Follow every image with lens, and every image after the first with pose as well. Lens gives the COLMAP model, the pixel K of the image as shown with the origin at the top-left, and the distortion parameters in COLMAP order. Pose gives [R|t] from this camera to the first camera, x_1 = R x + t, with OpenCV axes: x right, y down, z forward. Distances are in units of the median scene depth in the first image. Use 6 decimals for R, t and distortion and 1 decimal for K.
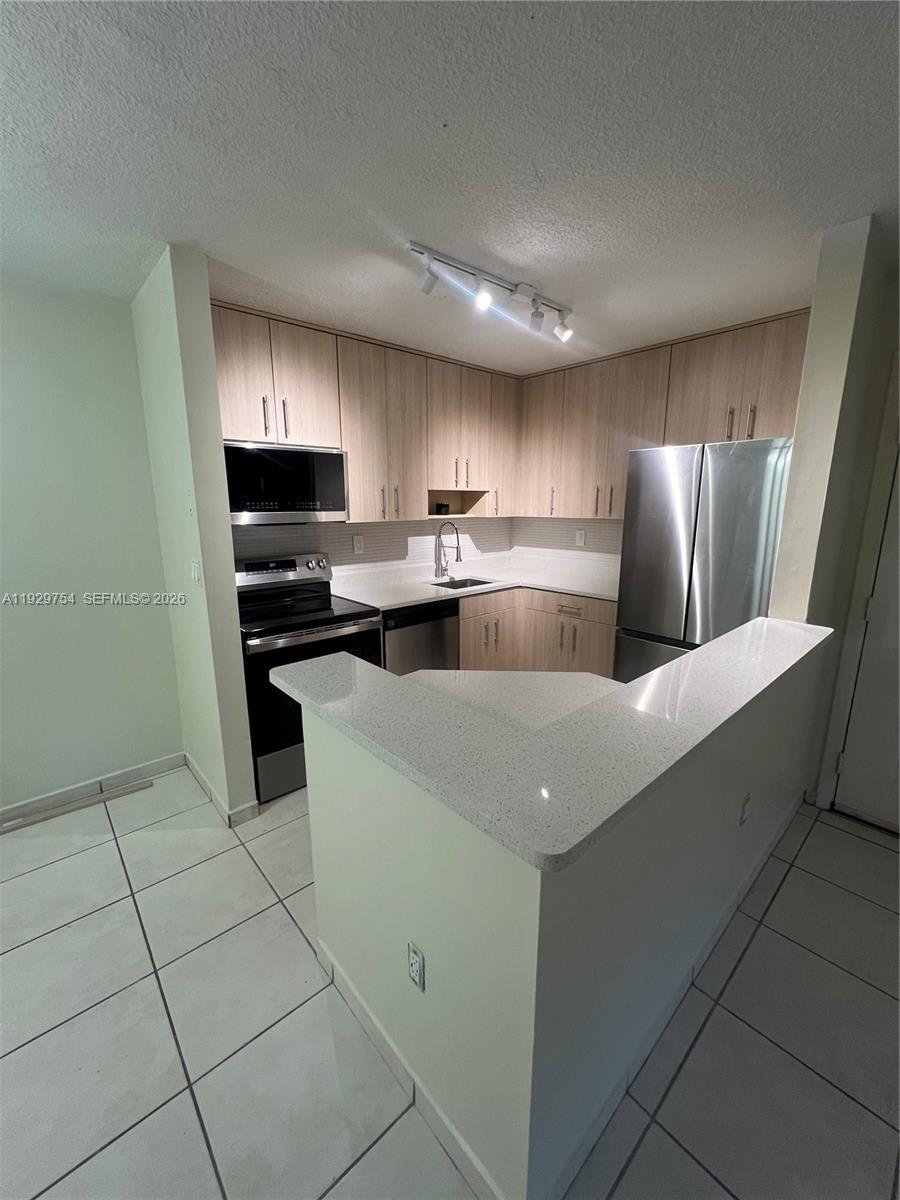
lens RADIAL K [[480.8, 0, 450.0], [0, 480.8, 600.0], [0, 0, 1]] dist [-0.000499, -0.000233]
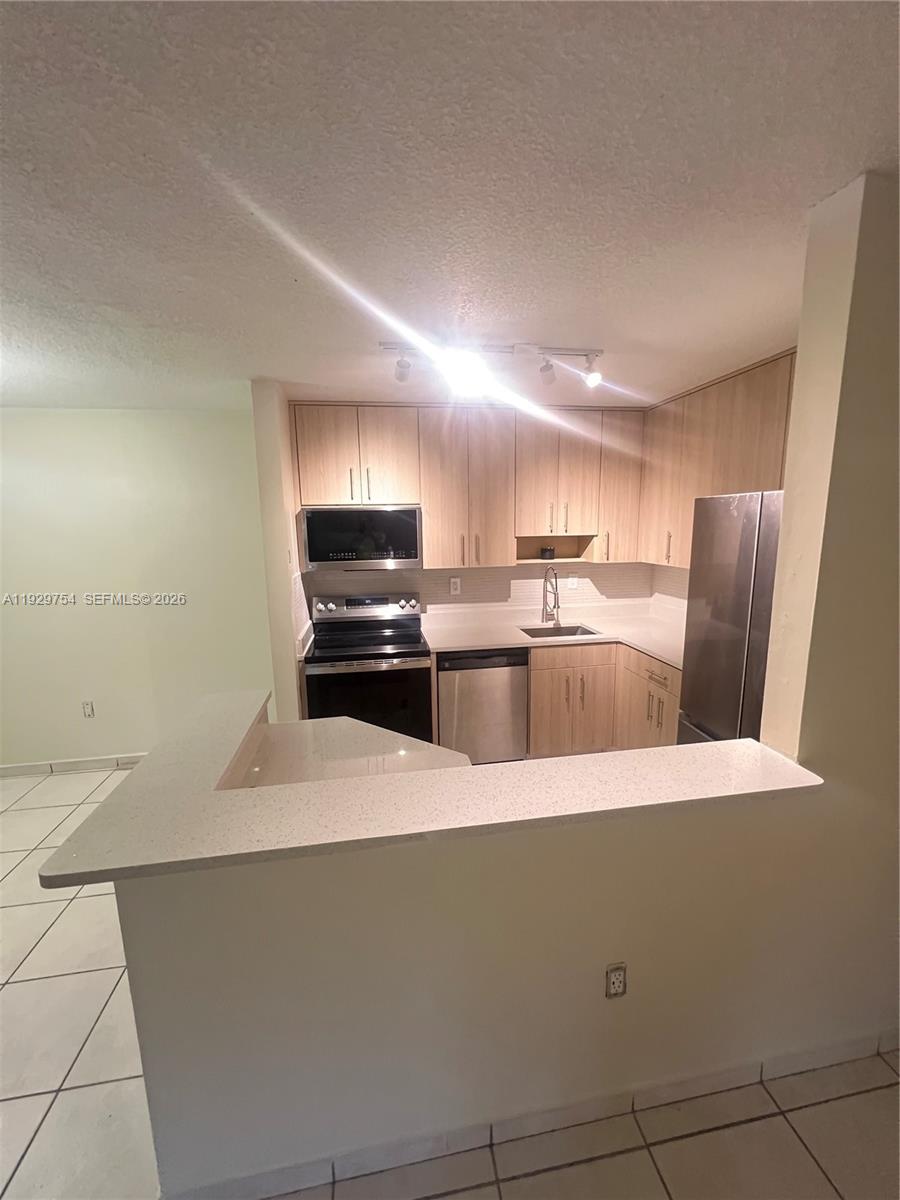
lens RADIAL K [[480.8, 0, 450.0], [0, 480.8, 600.0], [0, 0, 1]] dist [-0.000499, -0.000233]
pose [[0.842094, 0.076351, -0.533900, 0.378100], [-0.095393, 0.995407, -0.008109, -0.073823], [0.530828, 0.057759, 0.845509, 0.080280]]
